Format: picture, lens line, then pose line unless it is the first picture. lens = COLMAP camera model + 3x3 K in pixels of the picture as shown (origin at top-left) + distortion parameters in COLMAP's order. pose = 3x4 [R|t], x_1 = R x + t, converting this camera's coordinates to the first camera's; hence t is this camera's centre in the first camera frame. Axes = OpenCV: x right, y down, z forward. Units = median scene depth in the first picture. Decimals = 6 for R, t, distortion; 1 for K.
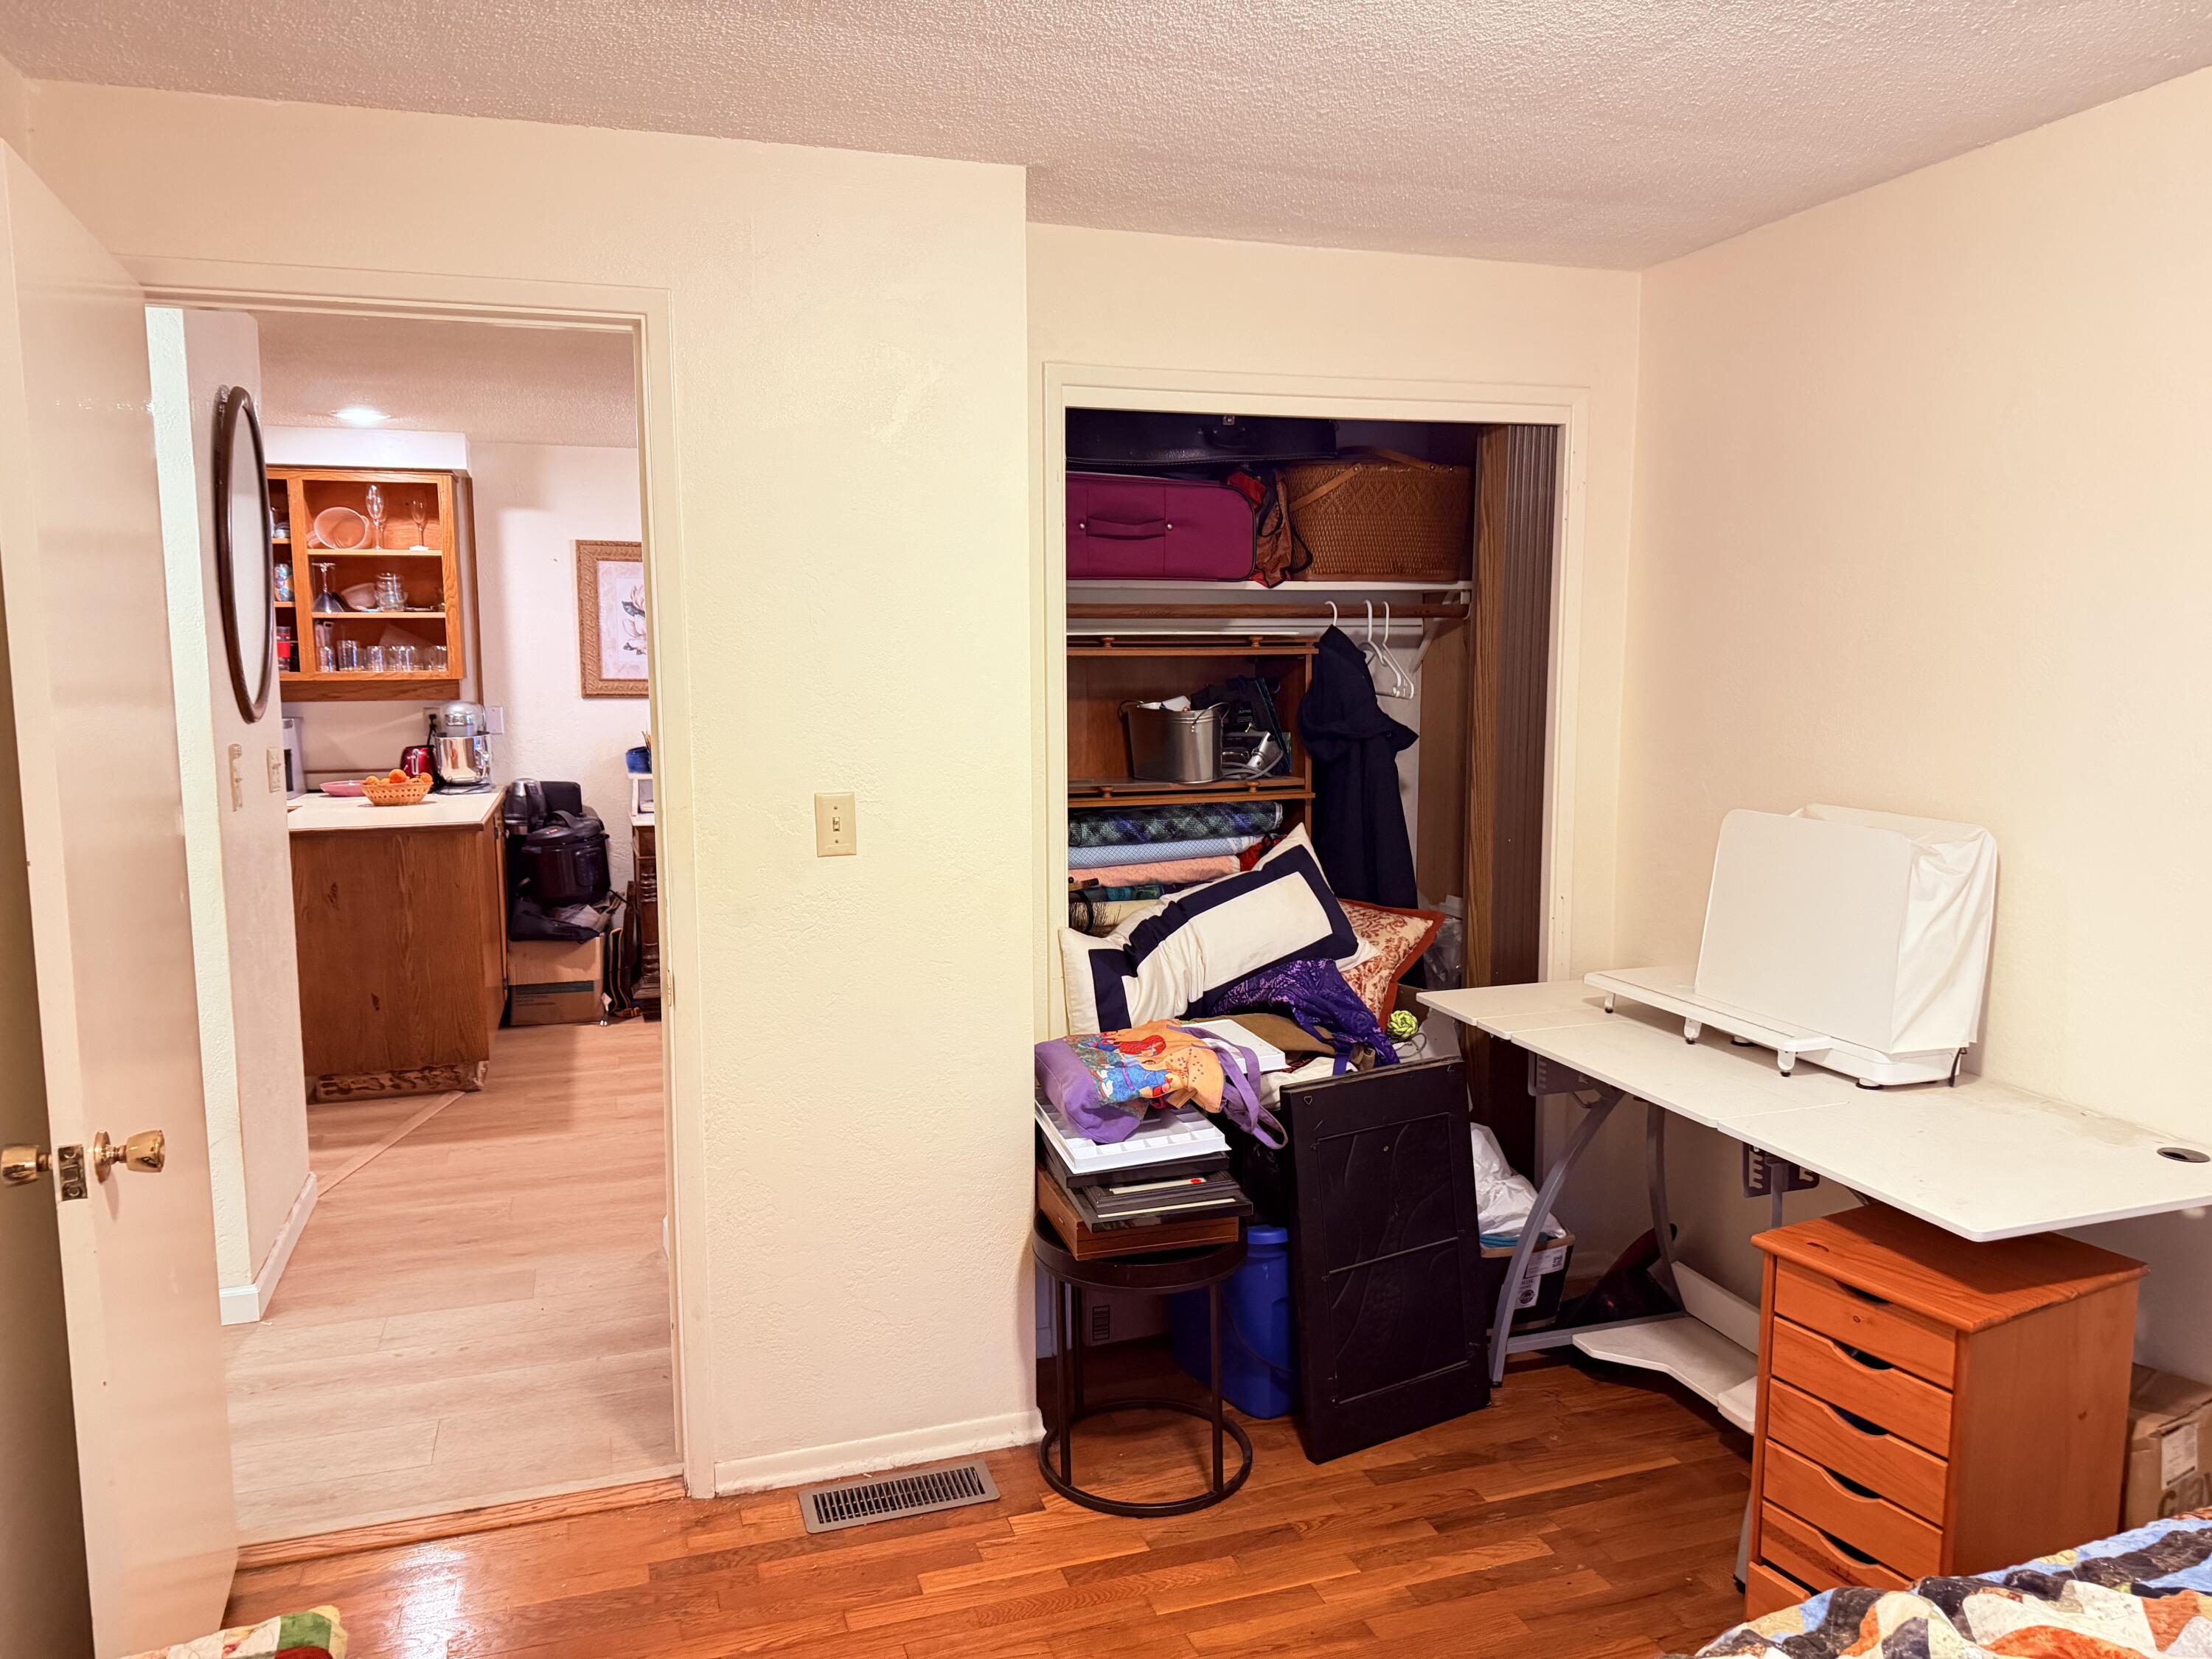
lens RADIAL K [[1540.8, 0, 1111.9], [0, 1540.8, 839.3], [0, 0, 1]] dist [0.108303, -0.165839]
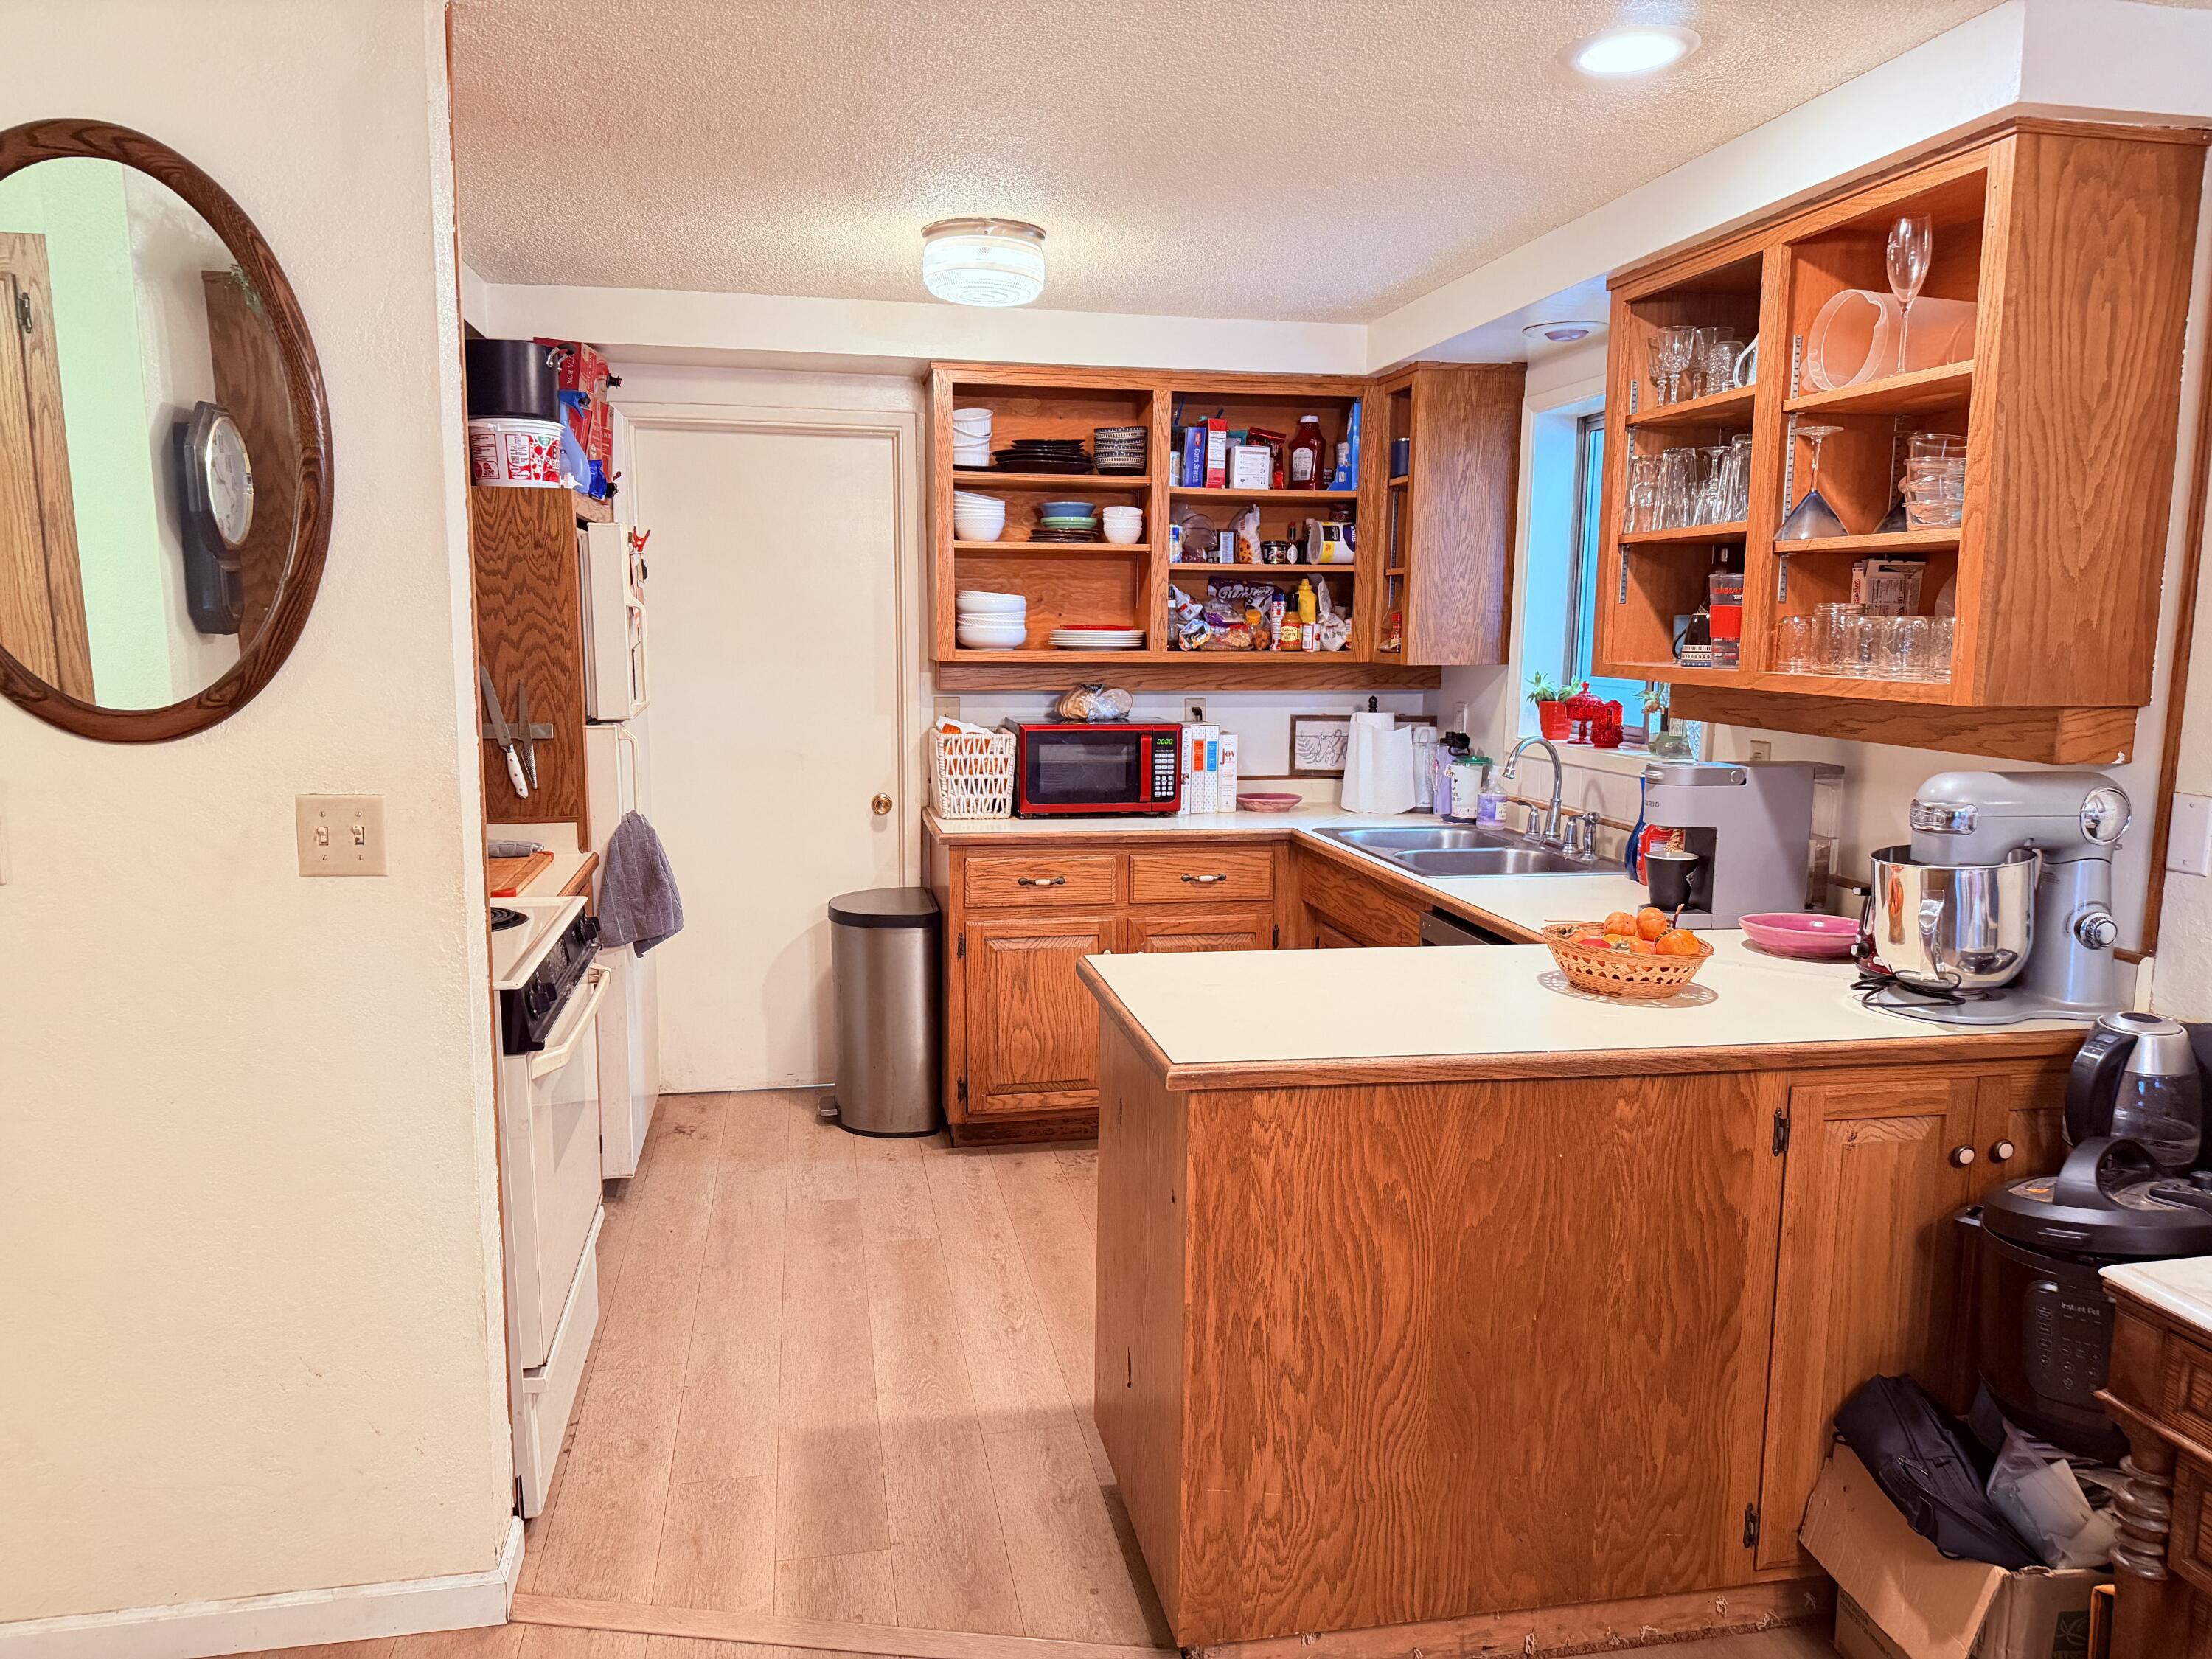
lens RADIAL K [[1540.8, 0, 1111.9], [0, 1540.8, 839.3], [0, 0, 1]] dist [0.108303, -0.165839]
pose [[-0.117909, 0.144284, -0.982486, -0.032489], [-0.133735, 0.978067, 0.159685, -0.113081], [0.983978, 0.150221, -0.096027, 0.915615]]
